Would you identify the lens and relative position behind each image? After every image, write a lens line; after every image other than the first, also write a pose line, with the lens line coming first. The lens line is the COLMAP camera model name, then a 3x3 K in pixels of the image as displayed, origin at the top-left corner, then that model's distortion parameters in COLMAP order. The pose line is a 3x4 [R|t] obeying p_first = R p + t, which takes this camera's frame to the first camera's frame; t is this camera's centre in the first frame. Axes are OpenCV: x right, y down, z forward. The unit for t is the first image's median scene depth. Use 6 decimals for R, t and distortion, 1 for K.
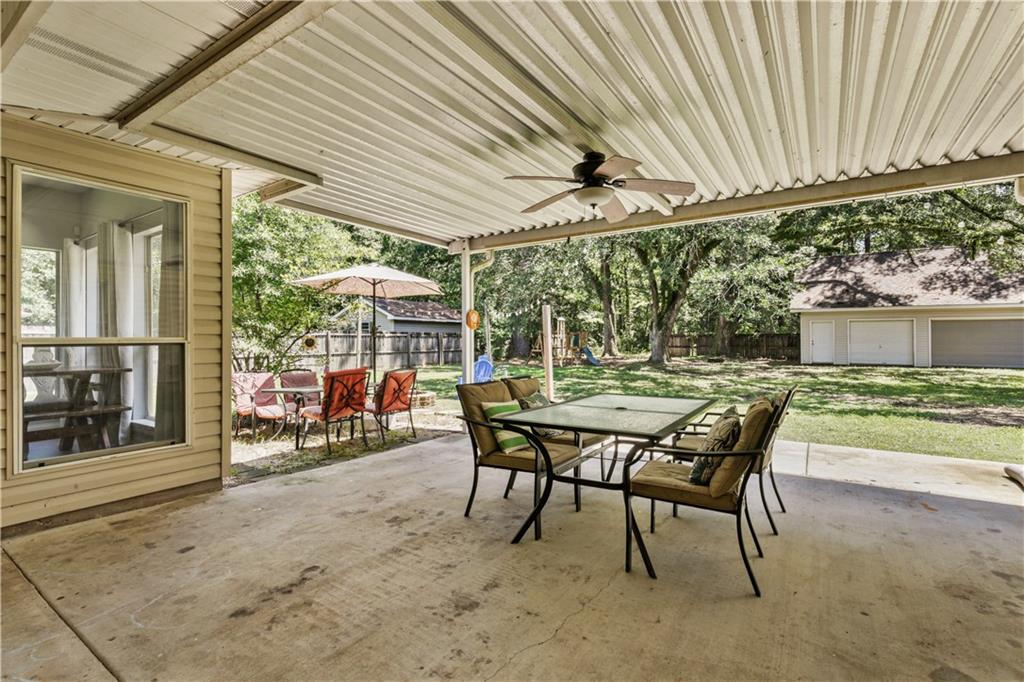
lens RADIAL K [[468.9, 0, 519.9], [0, 468.9, 340.9], [0, 0, 1]] dist [0.007417, -0.000608]
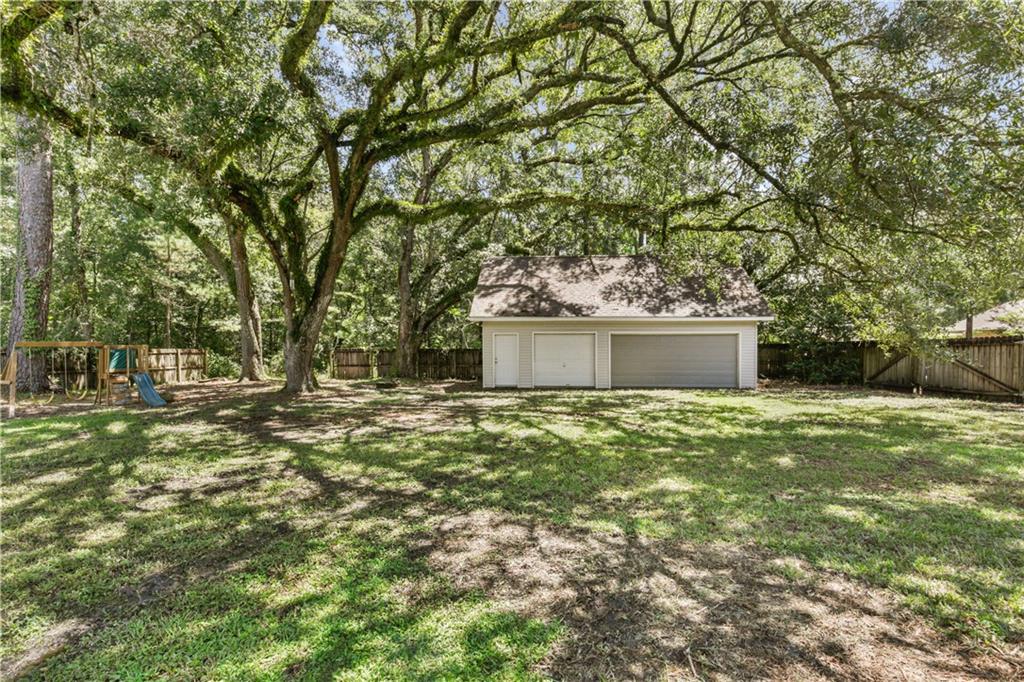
lens RADIAL K [[468.9, 0, 502.3], [0, 468.9, 364.7], [0, 0, 1]] dist [0.007417, -0.000608]
pose [[0.871194, -0.010090, 0.490834, 0.255858], [-0.000009, 0.999788, 0.020568, -0.006619], [-0.490938, -0.017924, 0.871010, 0.321728]]
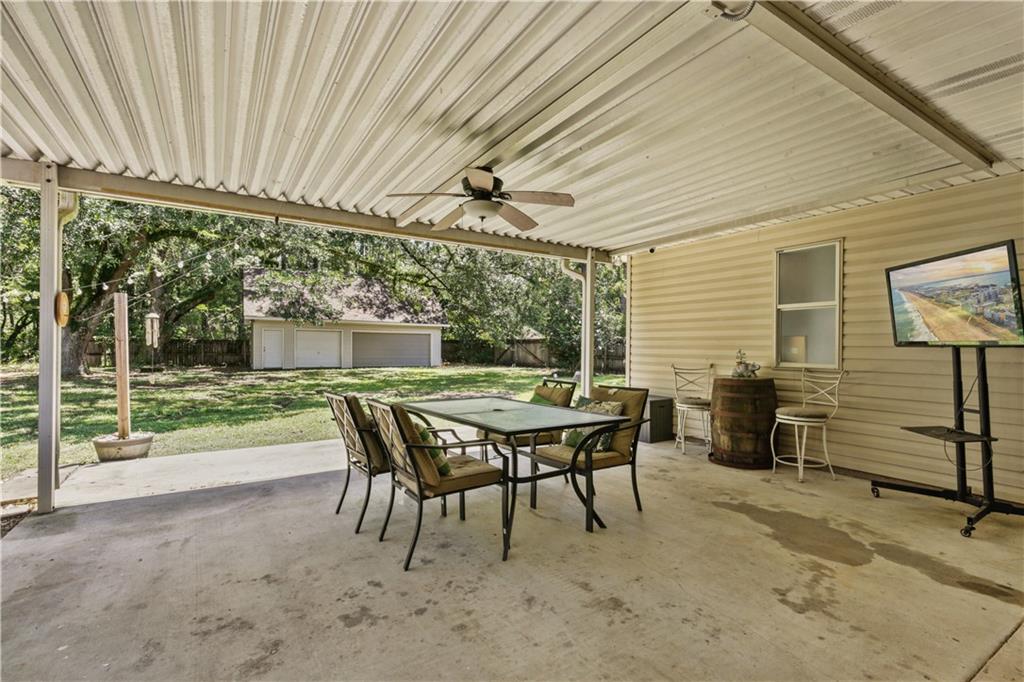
lens RADIAL K [[468.9, 0, 515.7], [0, 468.9, 347.1], [0, 0, 1]] dist [0.007417, -0.000608]
pose [[0.407435, 0.008407, 0.913195, -0.102964], [-0.008235, 0.999951, -0.005532, 0.000209], [-0.913197, -0.005266, 0.407485, 0.069301]]
